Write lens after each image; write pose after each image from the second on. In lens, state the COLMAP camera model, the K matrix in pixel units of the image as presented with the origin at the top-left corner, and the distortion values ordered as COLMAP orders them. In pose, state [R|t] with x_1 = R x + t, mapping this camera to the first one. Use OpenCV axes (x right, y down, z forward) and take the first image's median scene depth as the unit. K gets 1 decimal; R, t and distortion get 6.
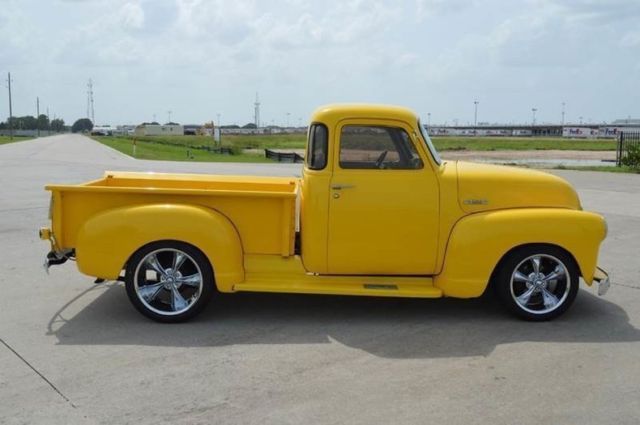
lens RADIAL K [[773.6, 0, 320.0], [0, 773.6, 212.5], [0, 0, 1]] dist [-0.022321, 0.017059]
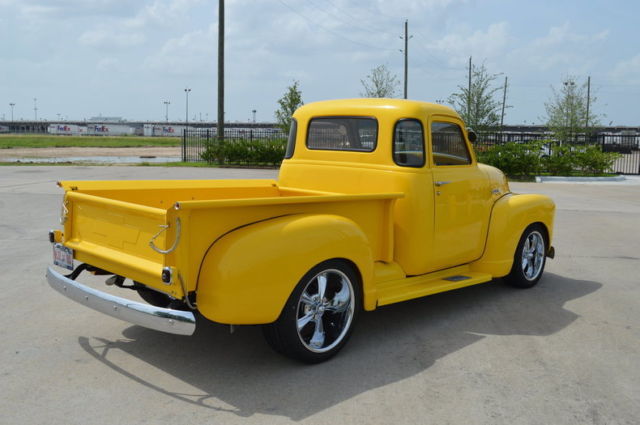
lens RADIAL K [[773.6, 0, 320.0], [0, 773.6, 212.5], [0, 0, 1]] dist [-0.022321, 0.017059]
pose [[0.590411, -0.073620, 0.803738, -0.317899], [0.071270, 0.996697, 0.038940, -0.016710], [-0.803950, 0.034292, 0.593708, 0.197531]]
